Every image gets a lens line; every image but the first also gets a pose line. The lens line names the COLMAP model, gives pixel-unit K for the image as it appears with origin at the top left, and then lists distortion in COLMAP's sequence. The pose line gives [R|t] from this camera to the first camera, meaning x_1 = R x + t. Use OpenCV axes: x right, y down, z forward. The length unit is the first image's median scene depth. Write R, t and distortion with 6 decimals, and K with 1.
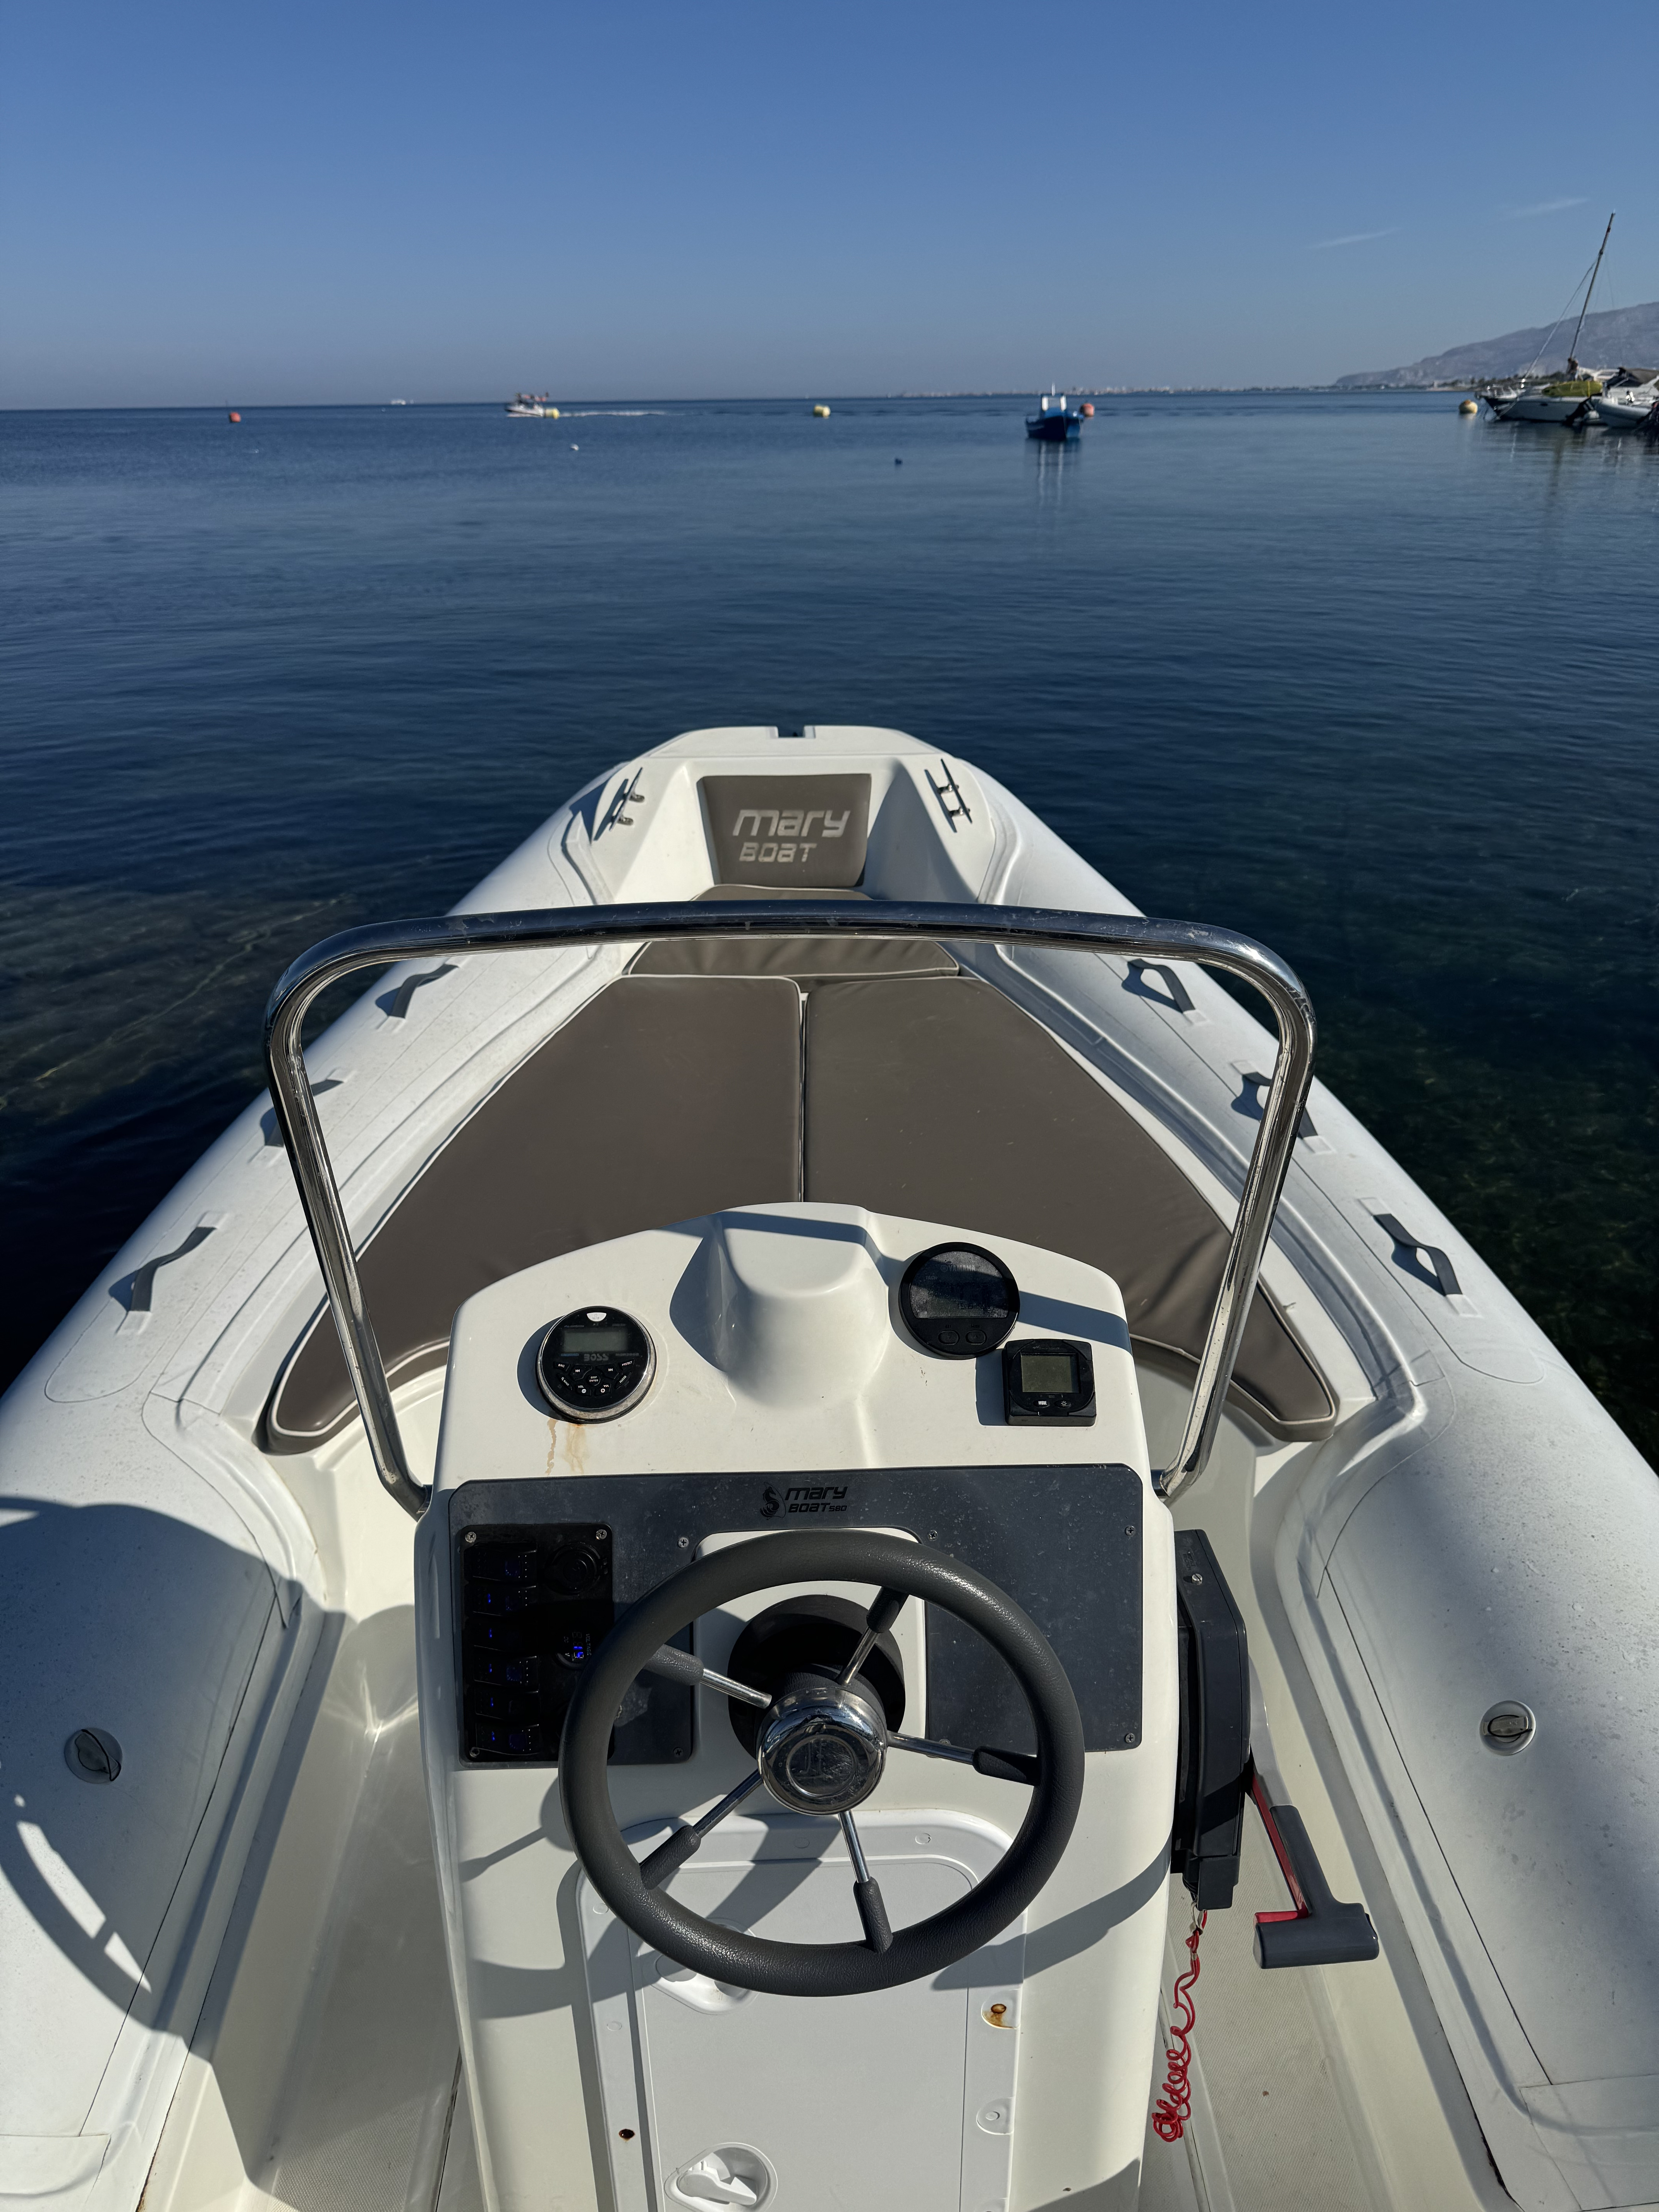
lens RADIAL K [[1547.9, 0, 829.5], [0, 1547.9, 1106.0], [0, 0, 1]] dist [0.067498, -0.040910]
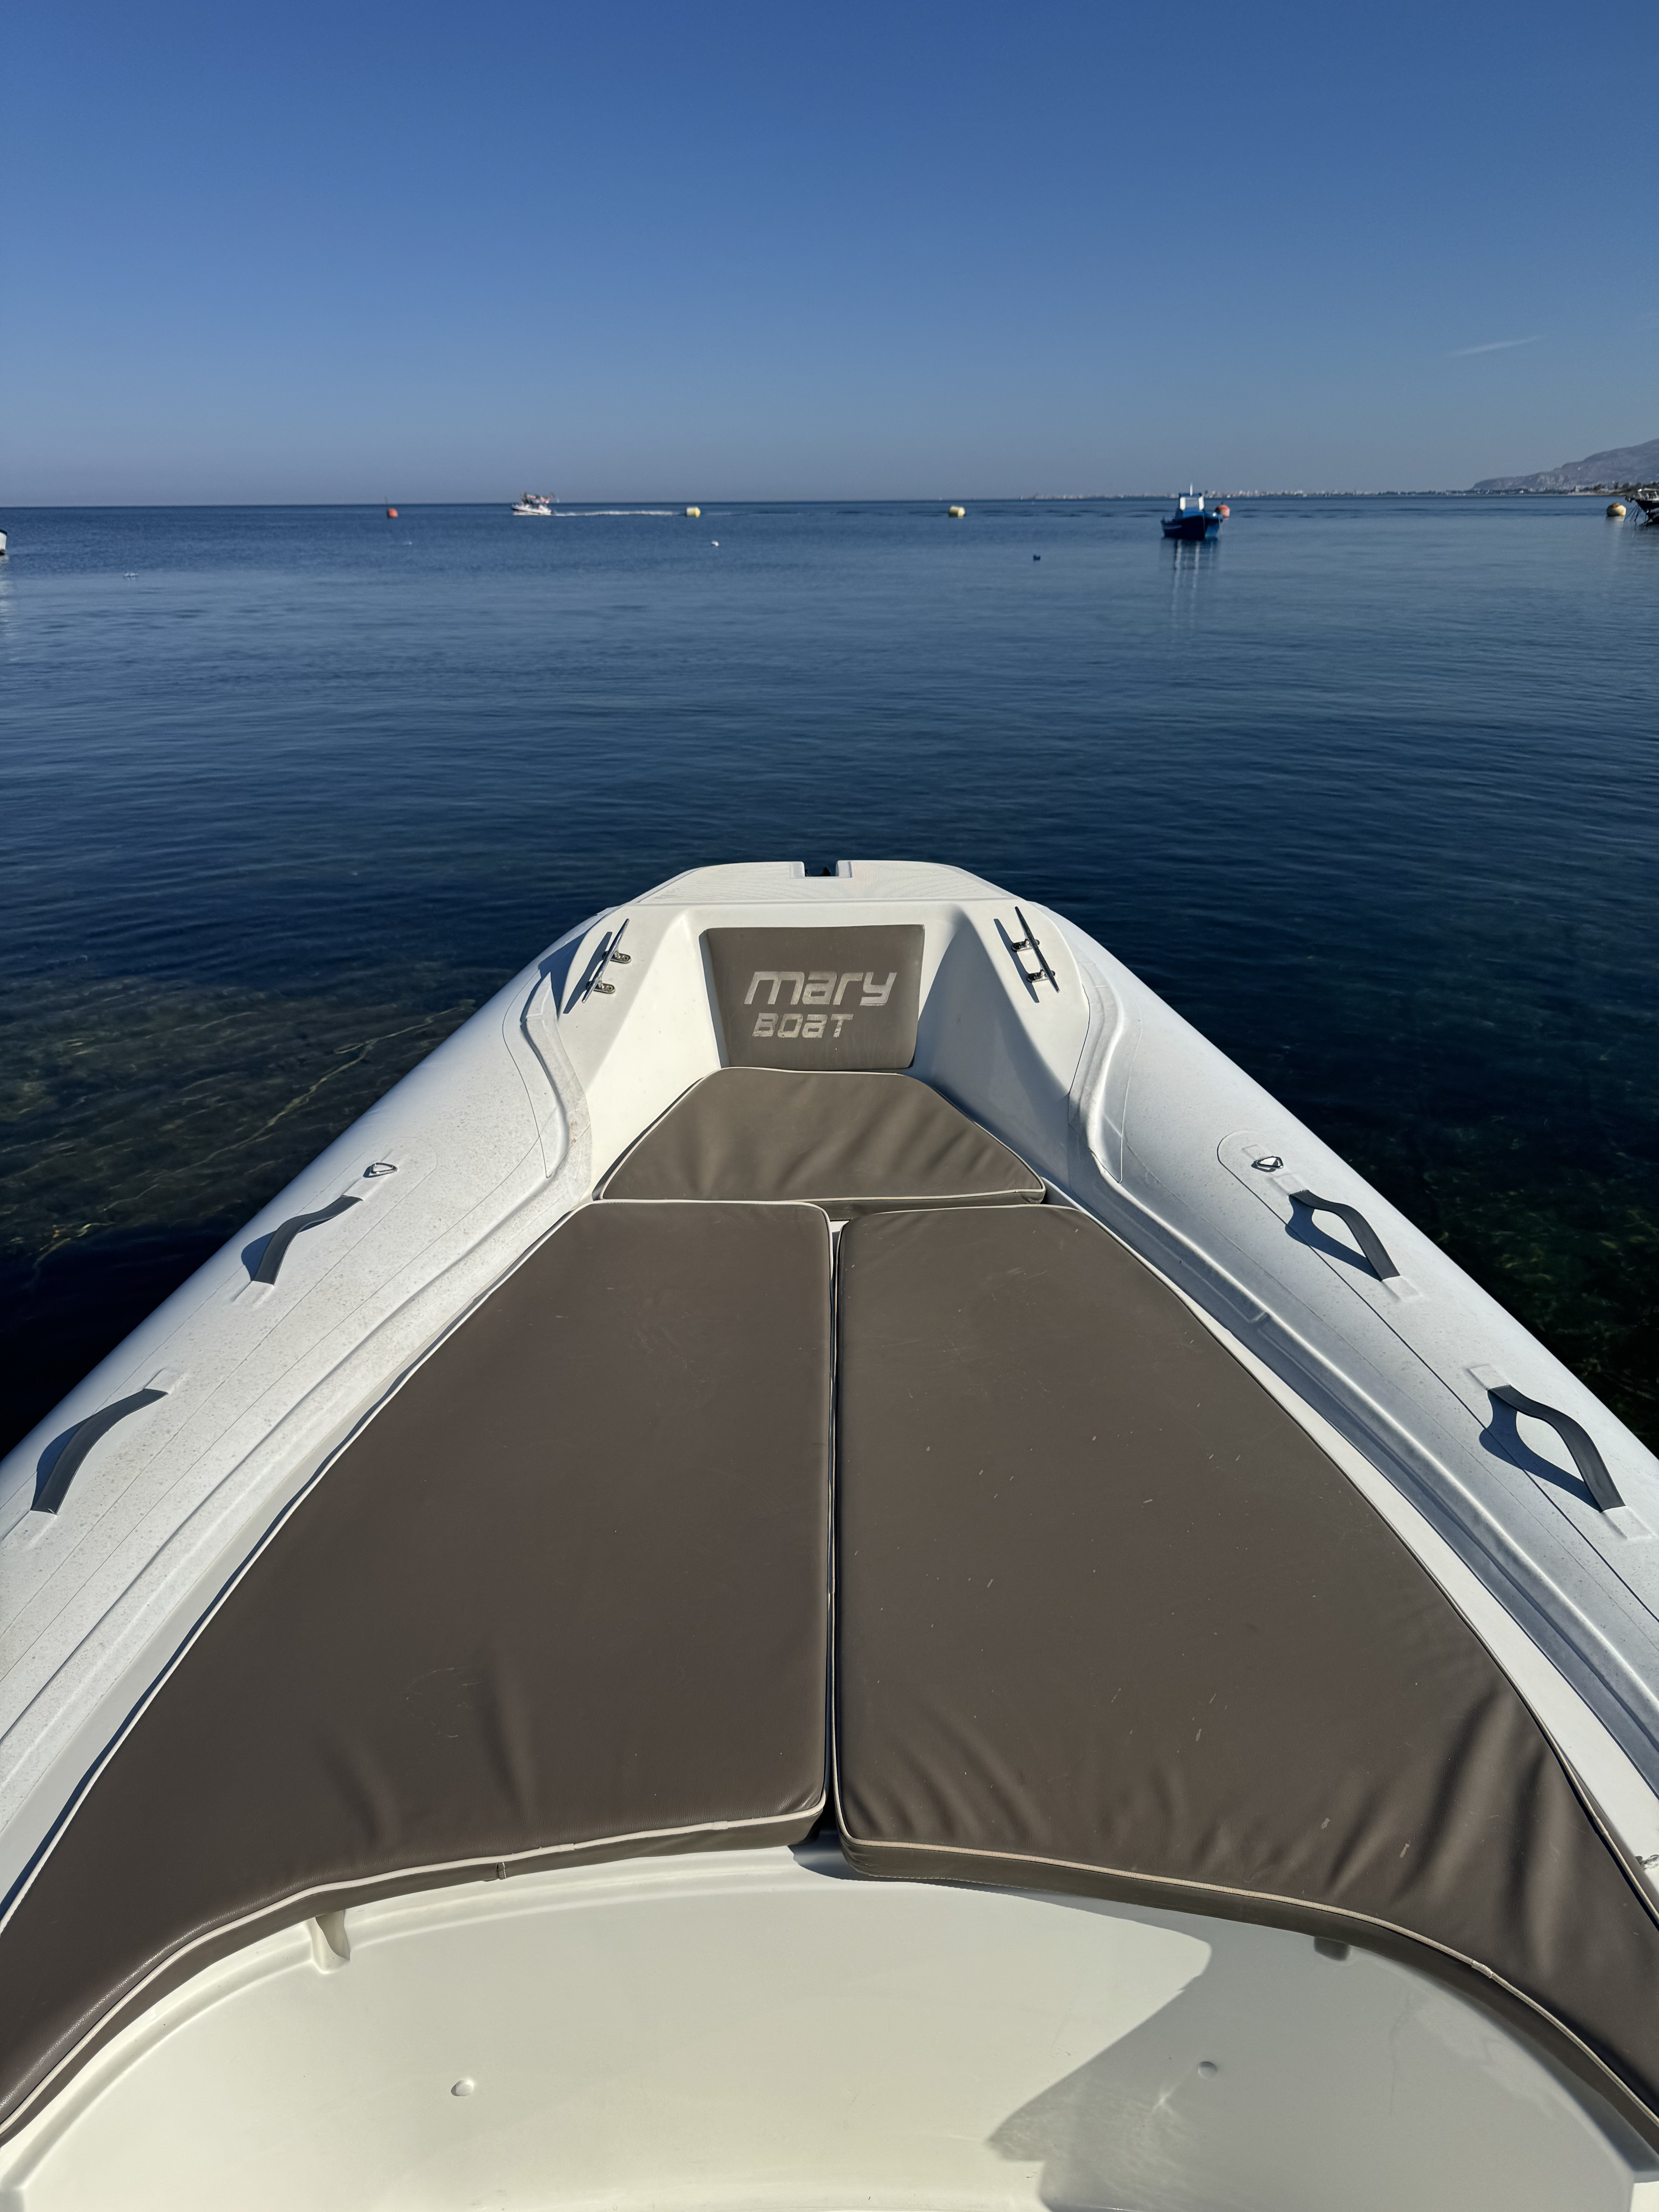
lens RADIAL K [[1548.1, 0, 829.5], [0, 1548.1, 1106.0], [0, 0, 1]] dist [0.040967, -0.156020]
pose [[0.999731, -0.001556, -0.023135, -0.002550], [0.000023, 0.997812, -0.066114, -0.078805], [0.023187, 0.066096, 0.997544, 0.255135]]
